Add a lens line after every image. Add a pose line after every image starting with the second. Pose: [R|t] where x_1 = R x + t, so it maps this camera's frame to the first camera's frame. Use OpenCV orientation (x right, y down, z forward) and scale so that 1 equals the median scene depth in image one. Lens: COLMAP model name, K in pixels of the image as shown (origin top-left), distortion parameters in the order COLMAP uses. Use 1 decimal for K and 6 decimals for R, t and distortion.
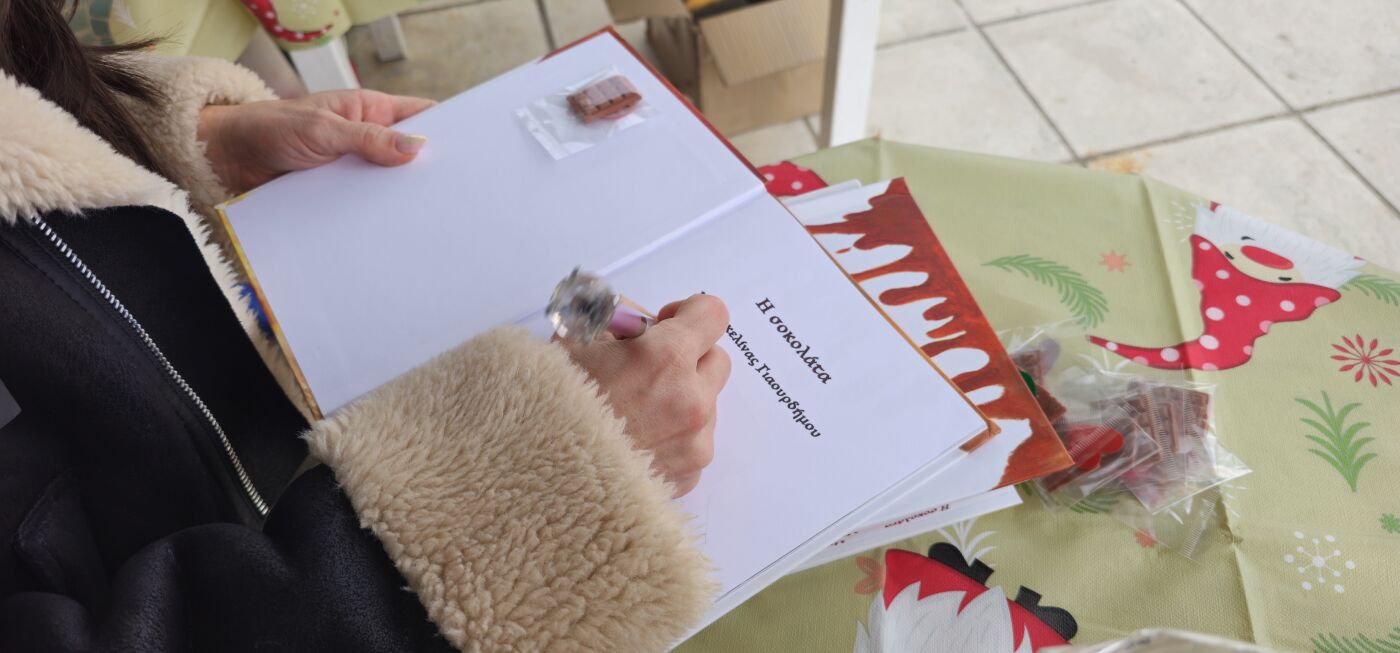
lens RADIAL K [[906.2, 0, 676.2], [0, 906.2, 319.0], [0, 0, 1]] dist [0.003704, -0.016383]
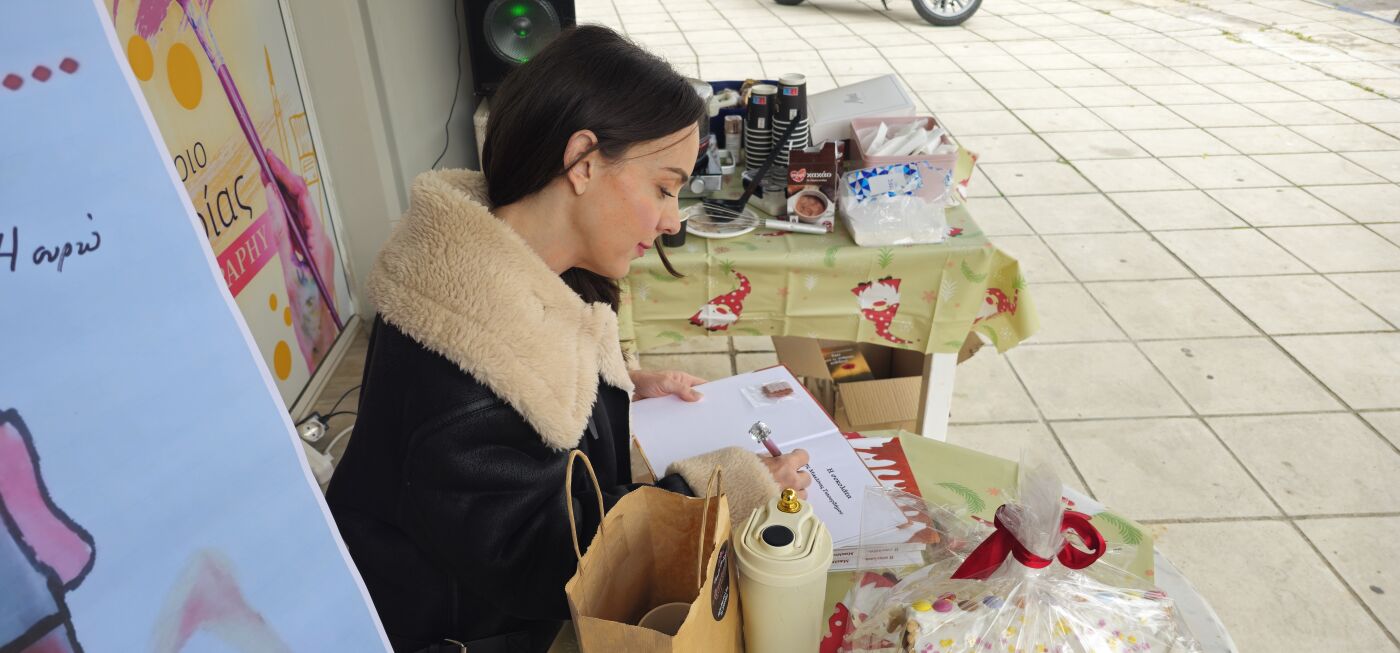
lens RADIAL K [[906.2, 0, 676.2], [0, 906.2, 319.0], [0, 0, 1]] dist [0.003704, -0.016383]
pose [[0.973189, 0.135175, -0.186091, 0.028290], [-0.196939, 0.907676, -0.370593, 0.188891], [0.118816, 0.397305, 0.909962, -0.458185]]
